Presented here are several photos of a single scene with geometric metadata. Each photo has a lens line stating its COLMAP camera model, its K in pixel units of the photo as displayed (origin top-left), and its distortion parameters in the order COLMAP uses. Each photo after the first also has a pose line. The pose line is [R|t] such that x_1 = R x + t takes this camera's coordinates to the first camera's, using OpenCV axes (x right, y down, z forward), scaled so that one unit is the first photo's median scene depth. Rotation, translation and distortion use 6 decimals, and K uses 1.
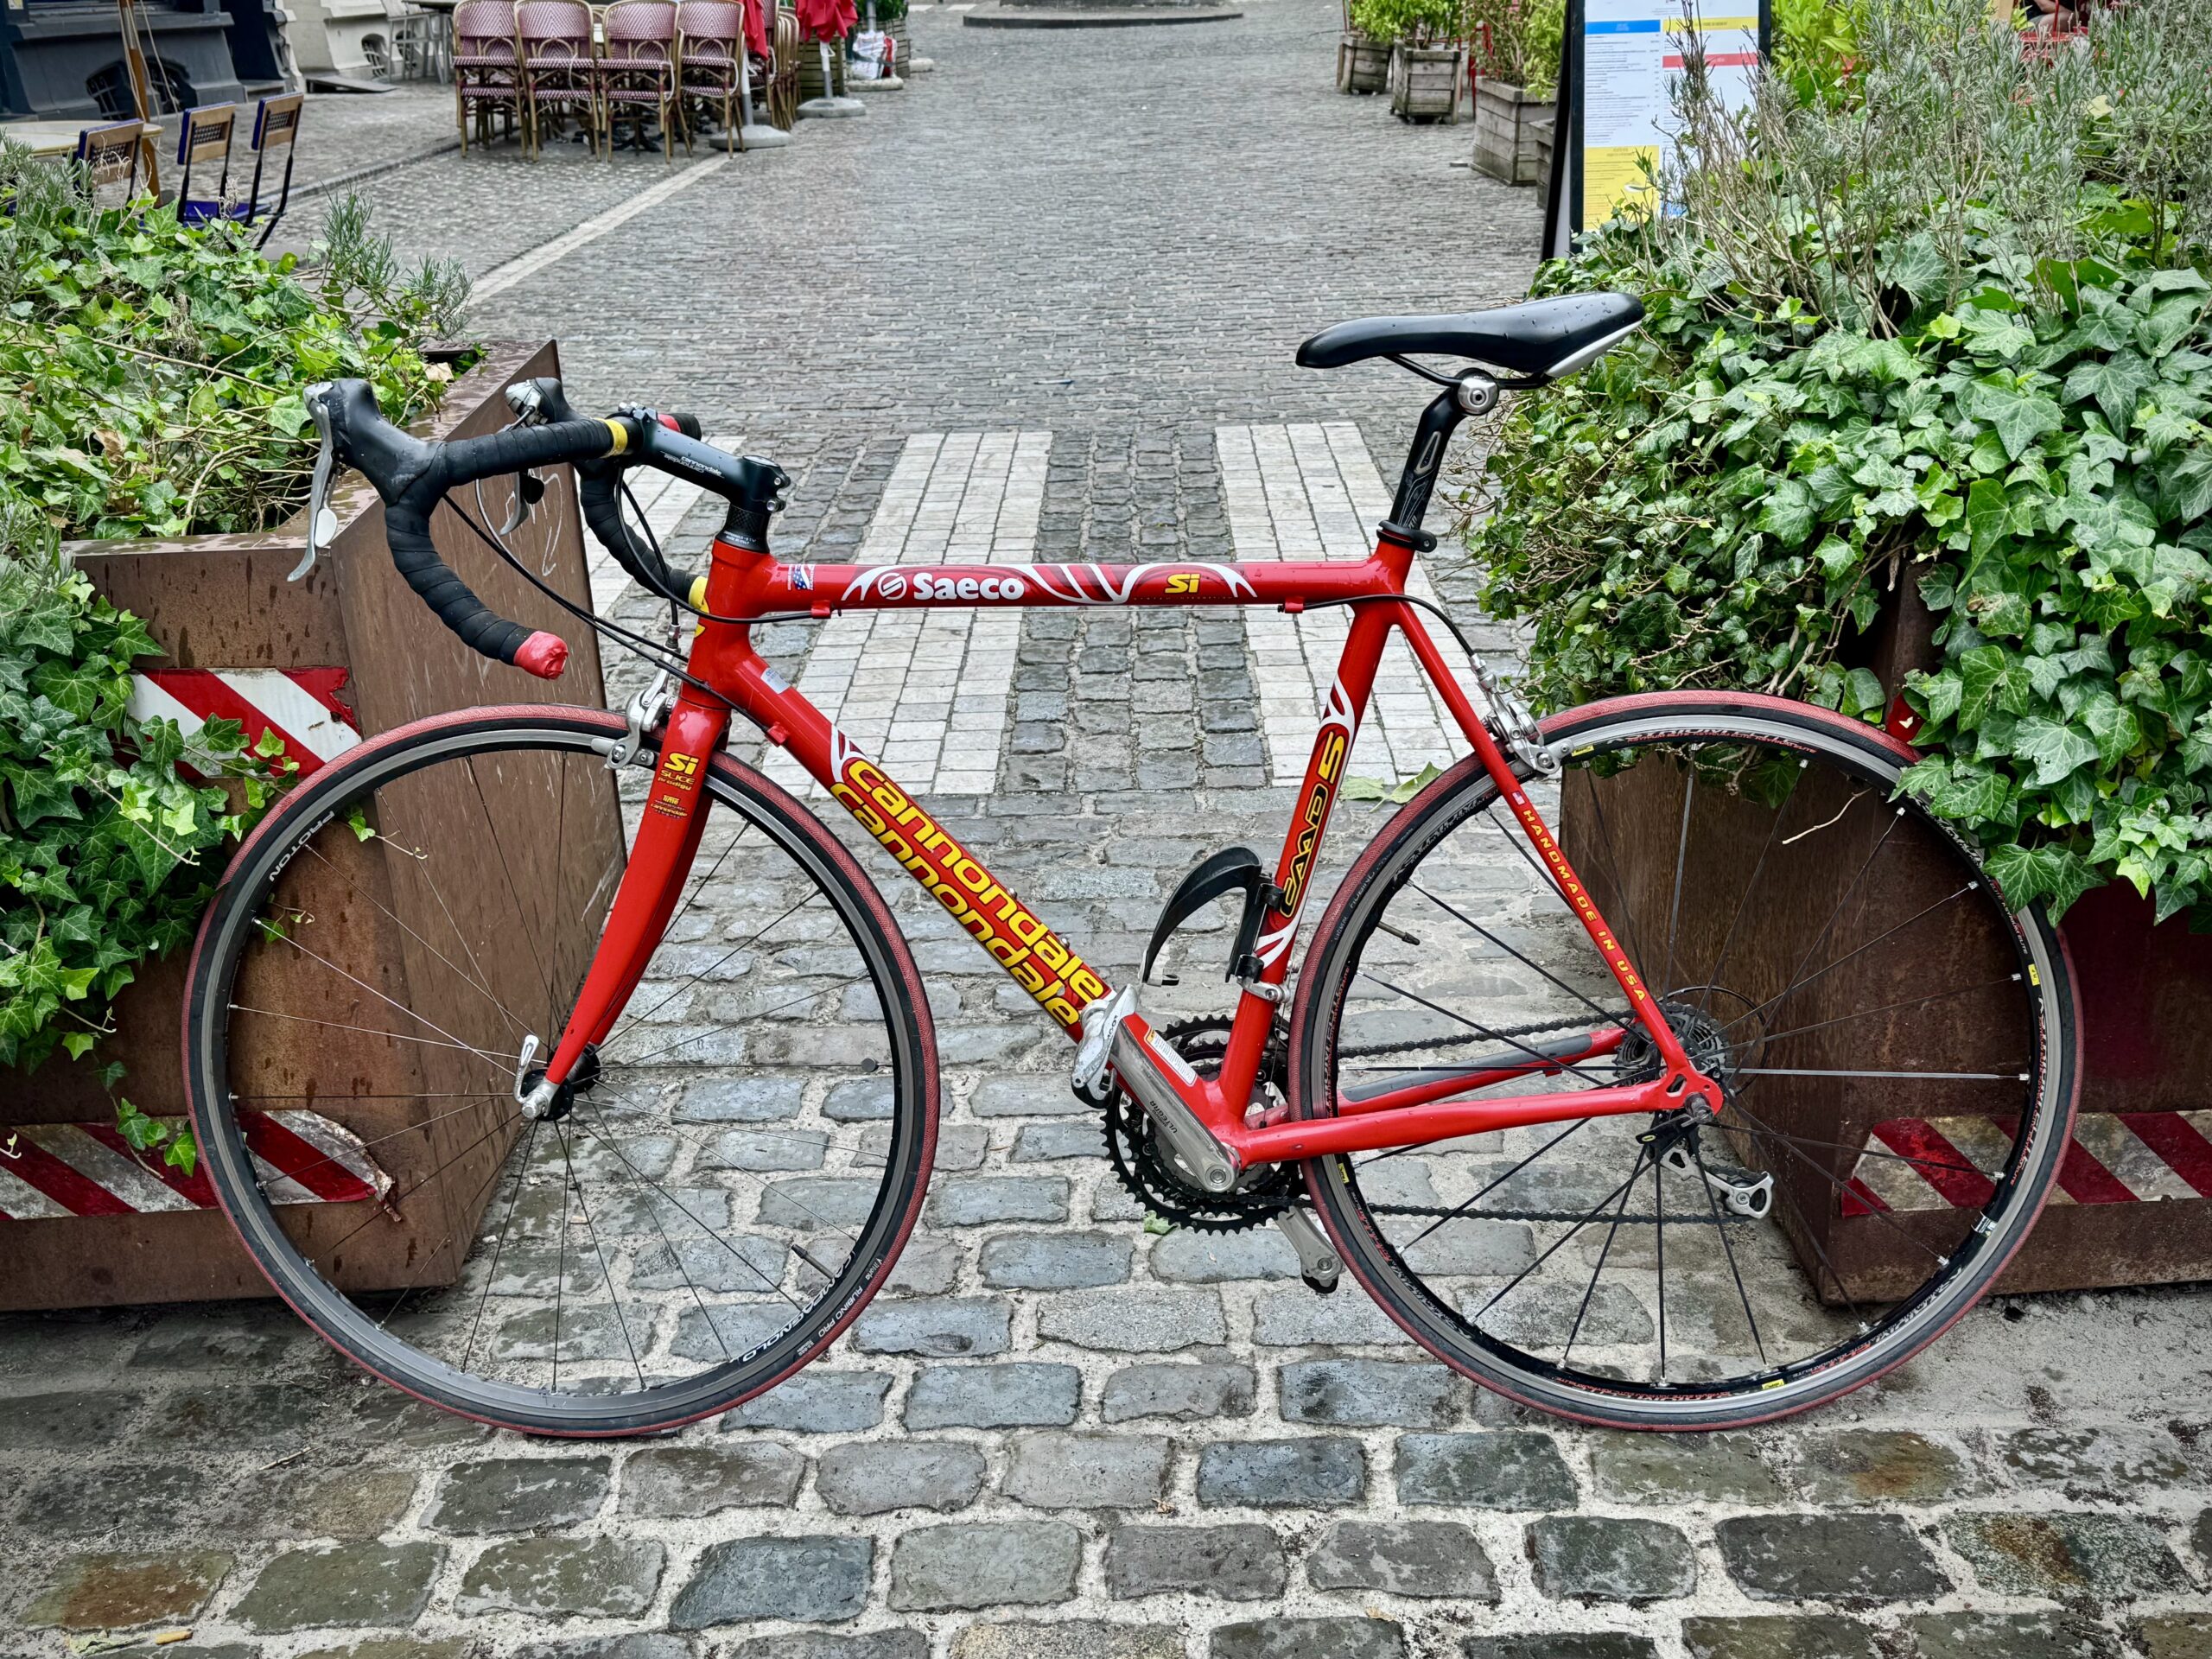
lens RADIAL K [[2170.6, 0, 1123.7], [0, 2170.6, 835.5], [0, 0, 1]] dist [0.166353, -0.357369]
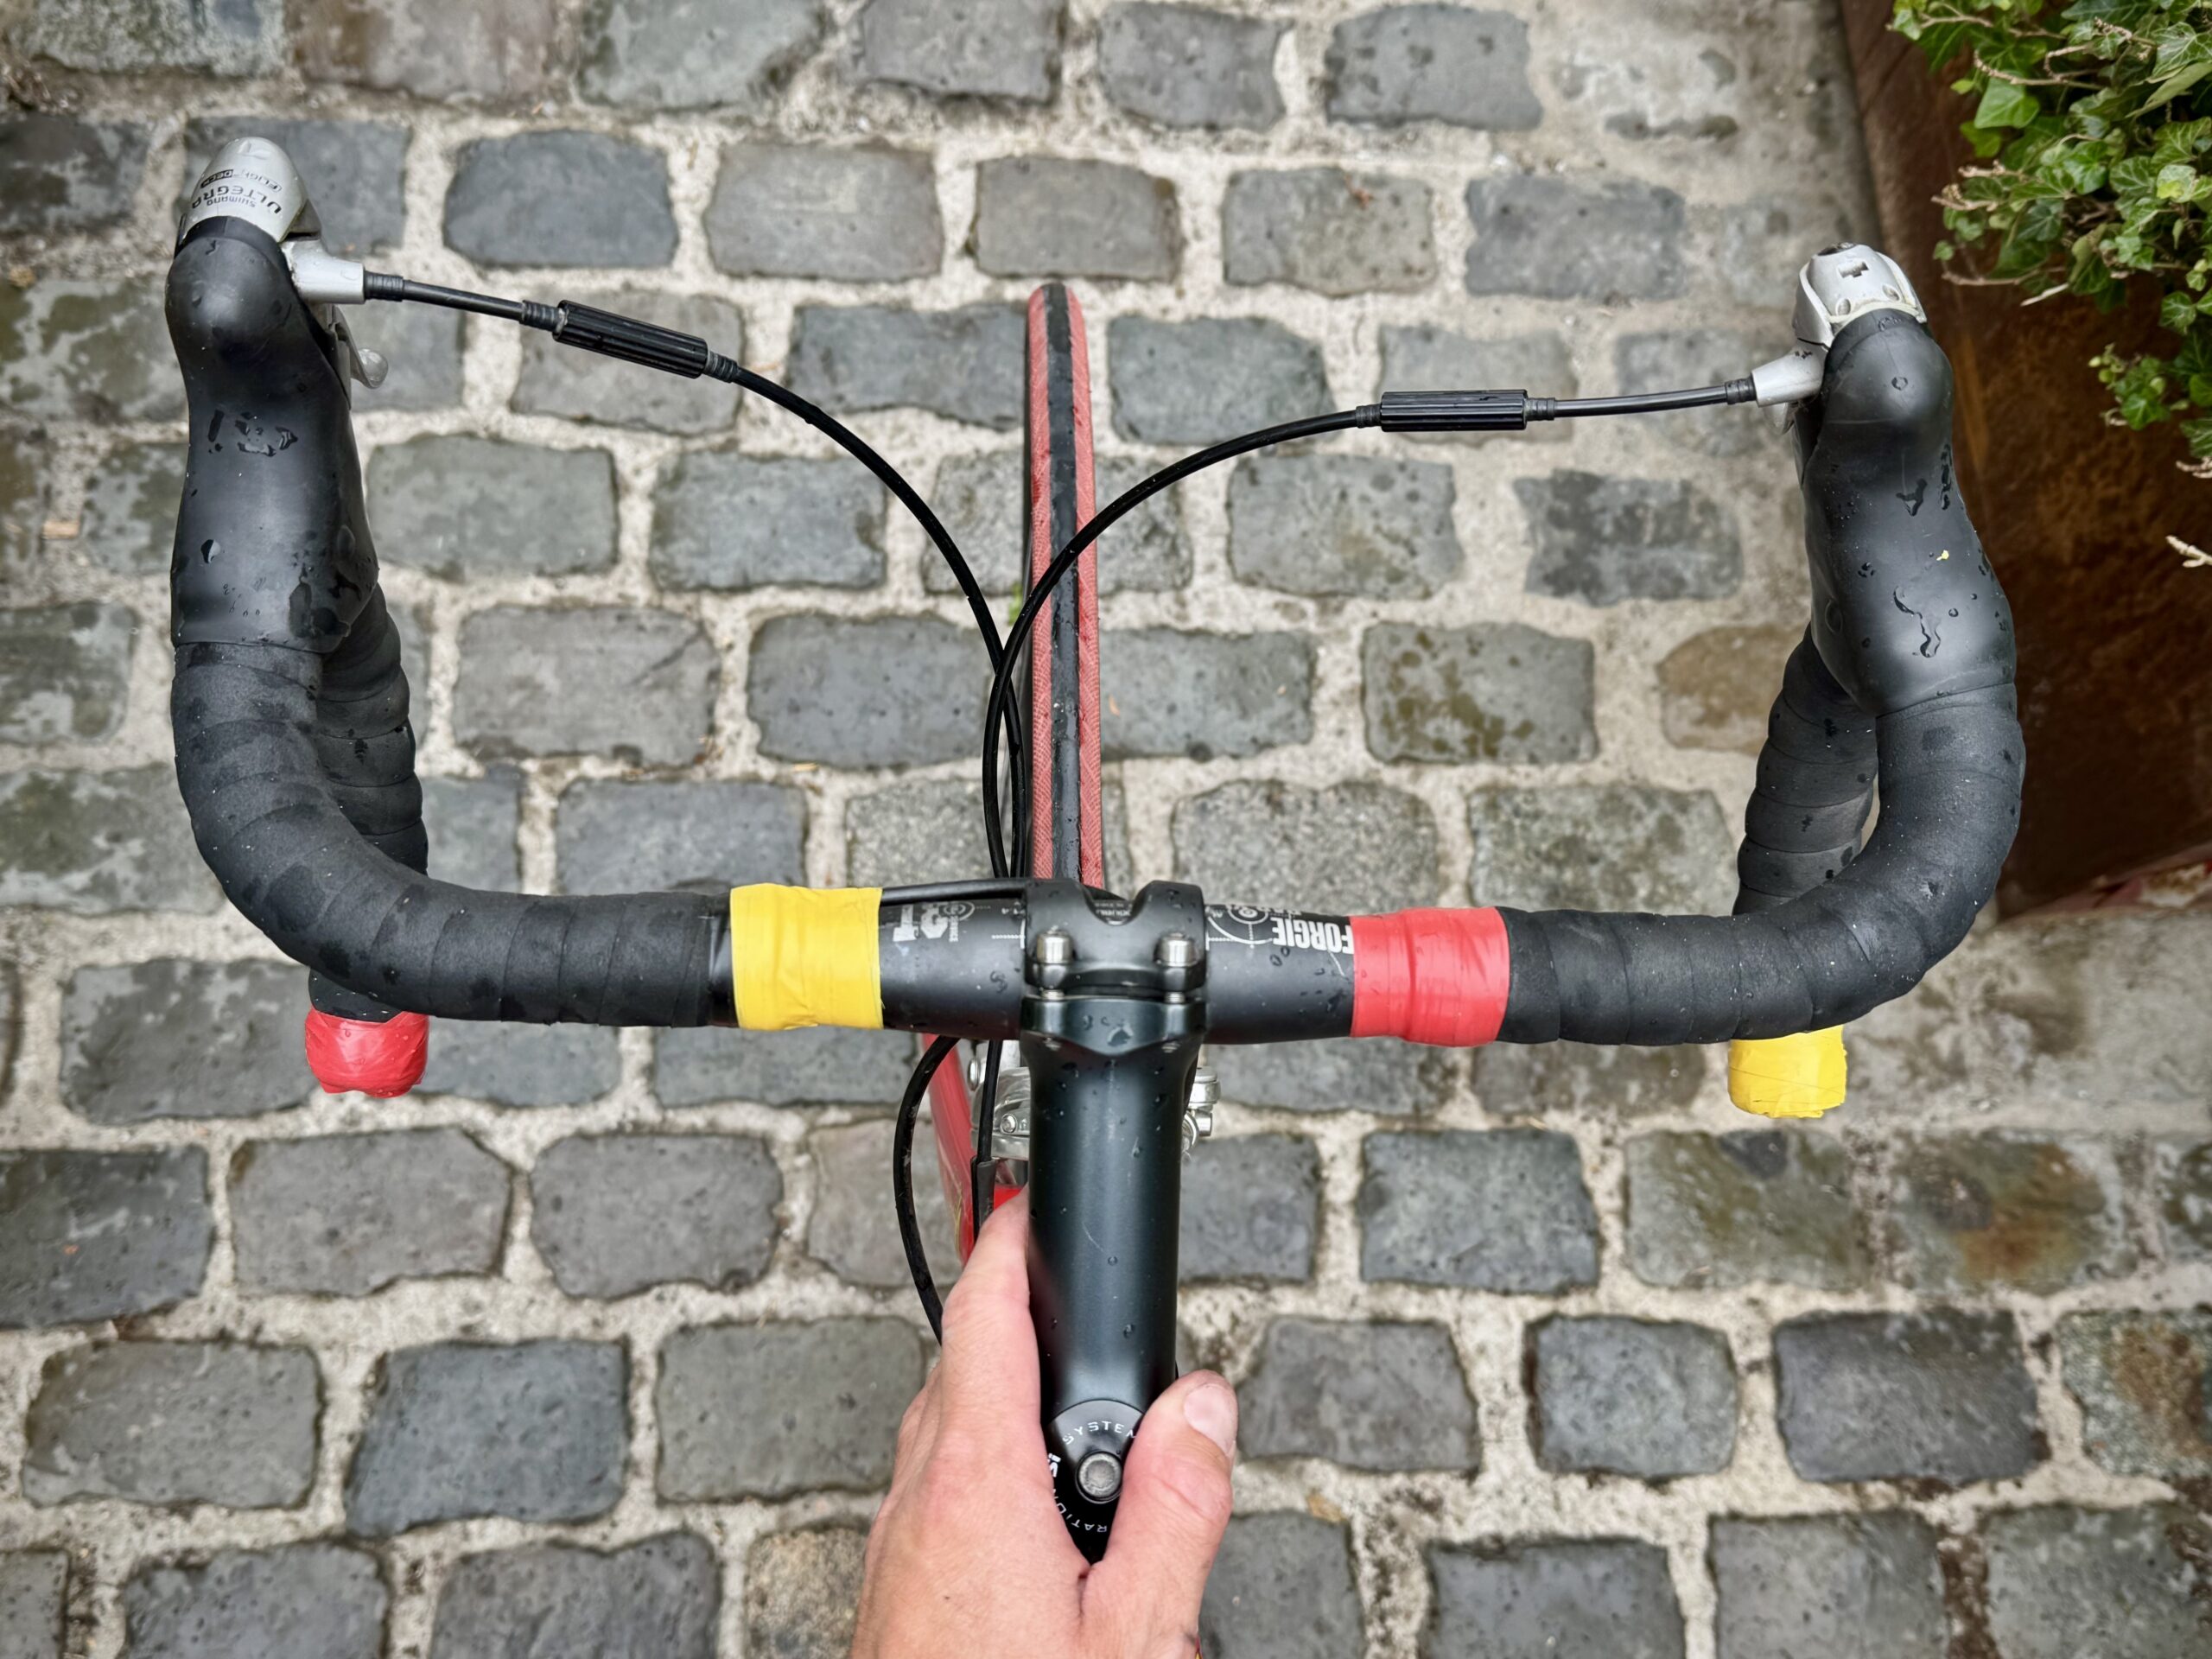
lens RADIAL K [[2170.6, 0, 1123.7], [0, 2170.6, 835.5], [0, 0, 1]] dist [0.166353, -0.357369]
pose [[0.991054, 0.006406, 0.133310, -0.048324], [-0.109682, 0.608195, 0.786173, -0.333681], [-0.076042, -0.793762, 0.603457, 0.659872]]
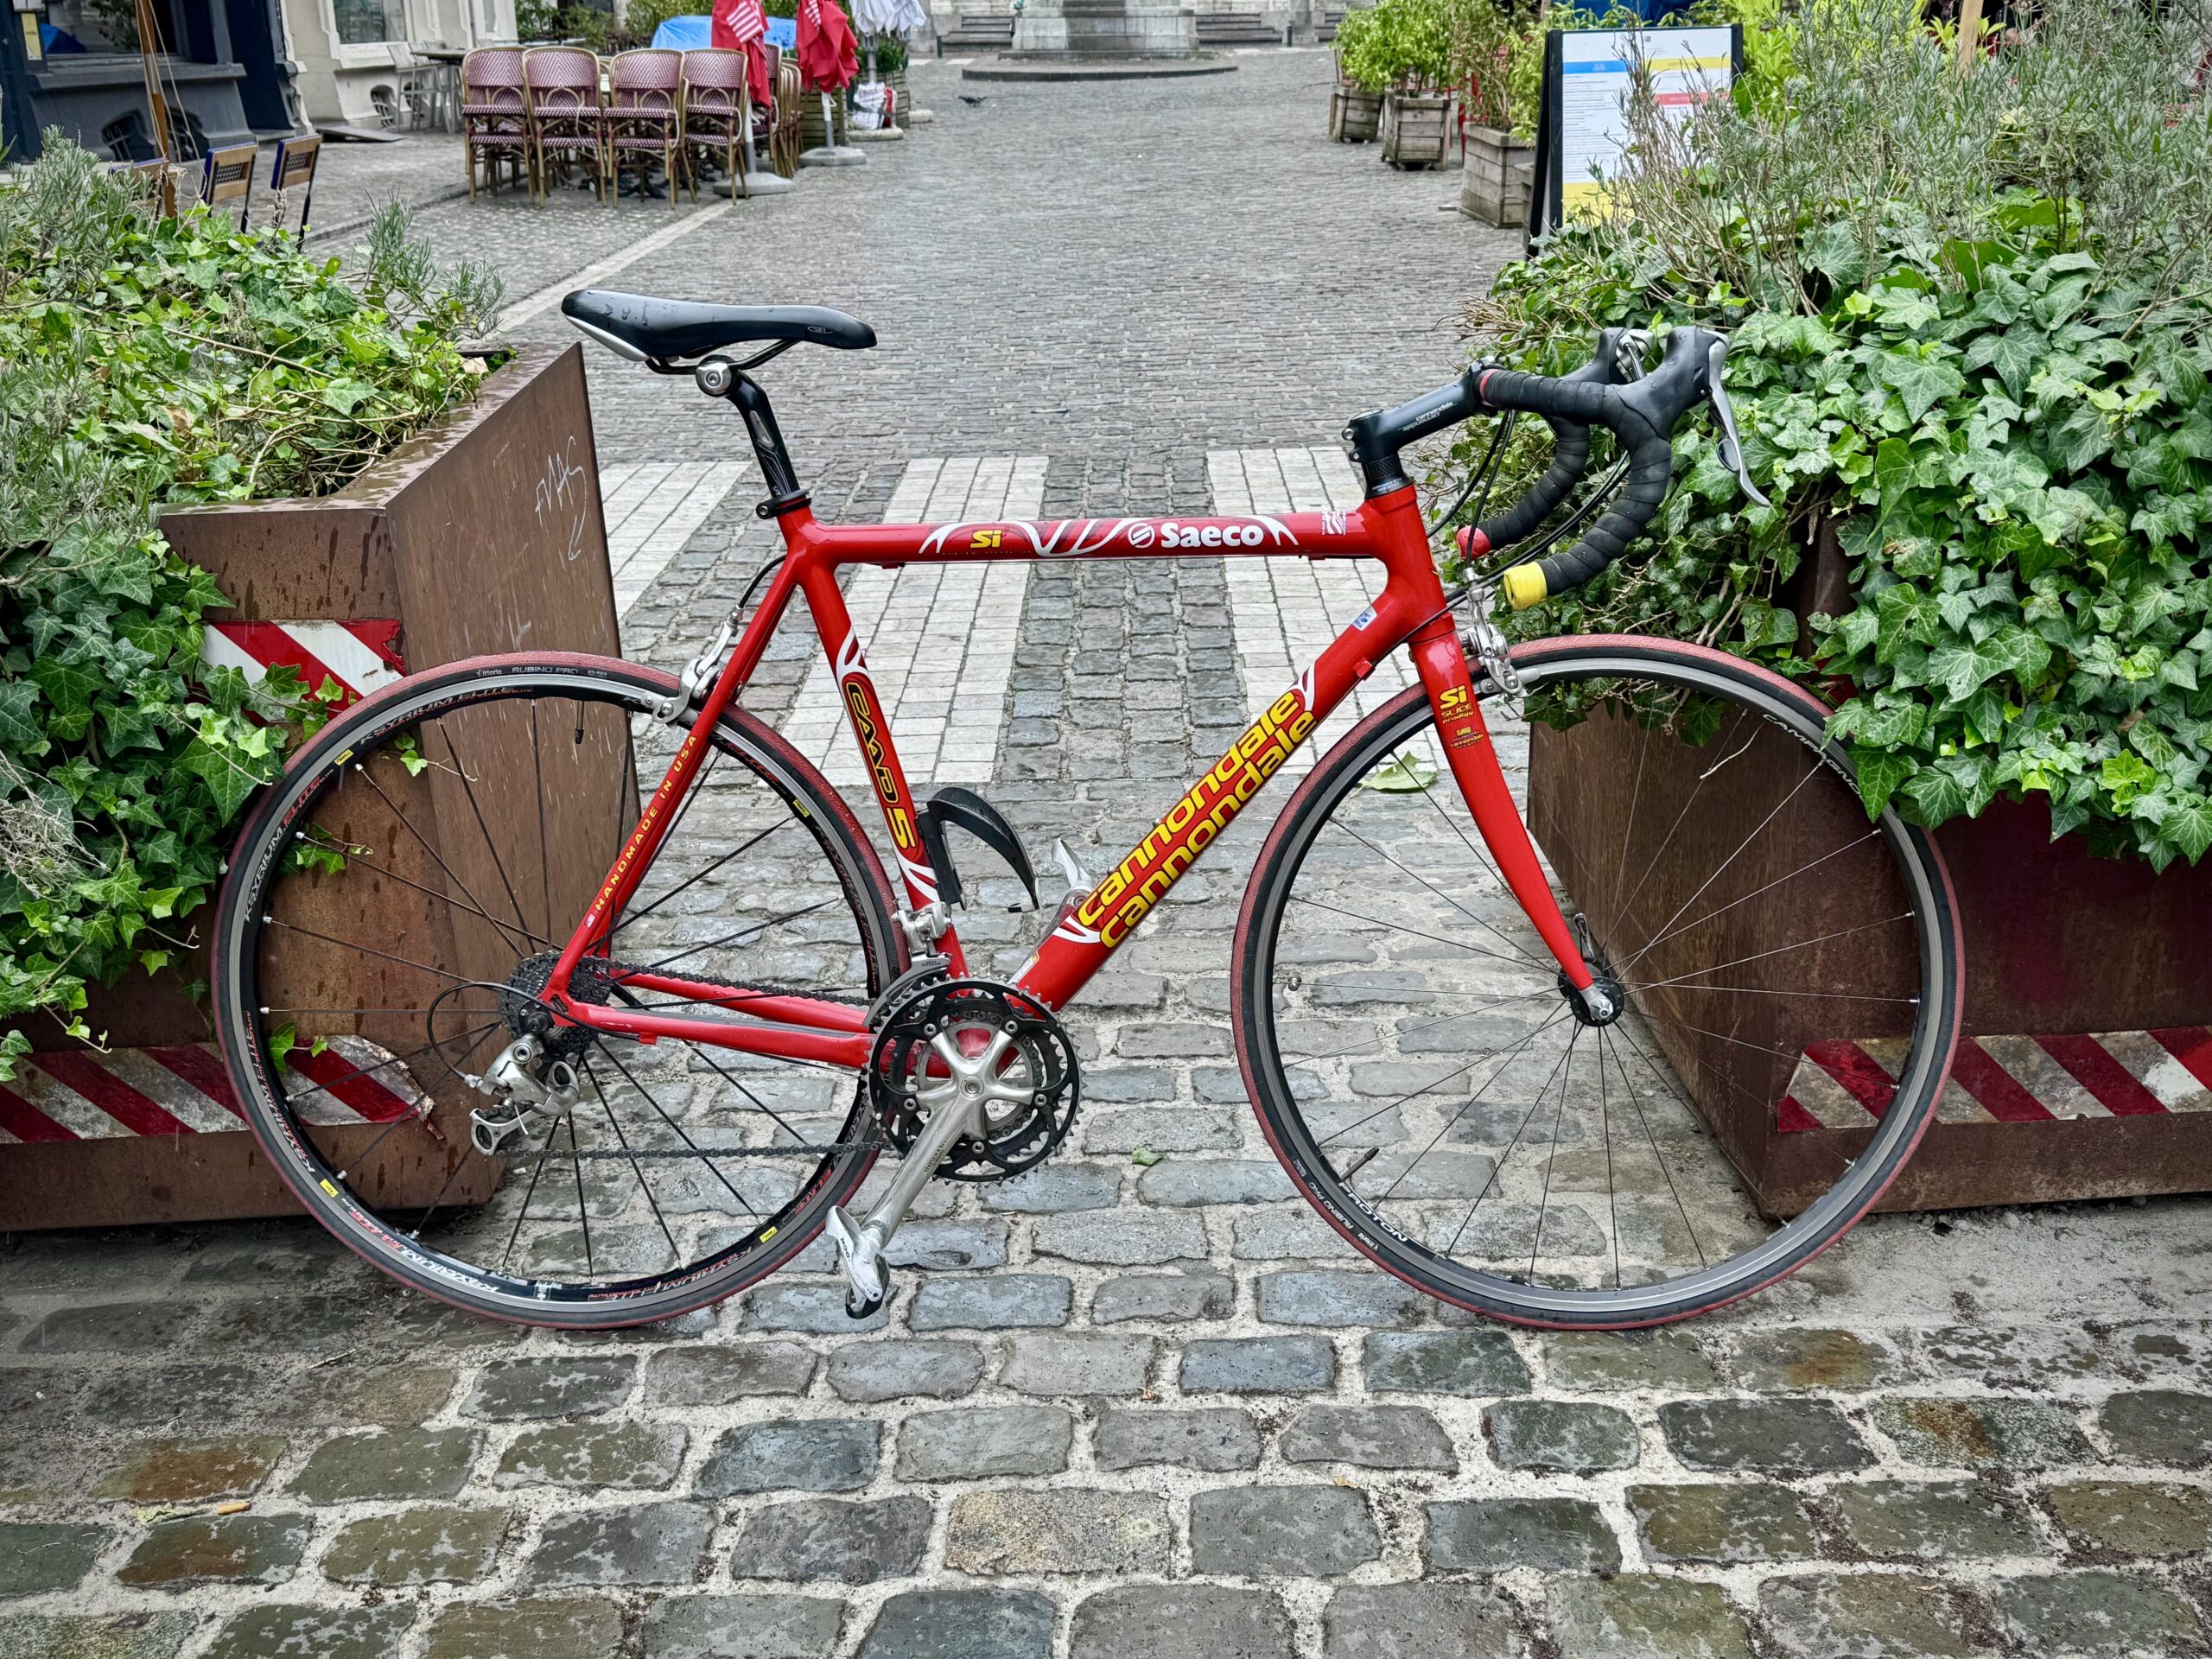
lens RADIAL K [[2166.1, 0, 1117.8], [0, 2166.1, 827.2], [0, 0, 1]] dist [0.205325, -0.476625]
pose [[0.999998, -0.000881, -0.001720, 0.004983], [0.000836, 0.999670, -0.025674, 0.052090], [0.001742, 0.025673, 0.999669, -0.083085]]
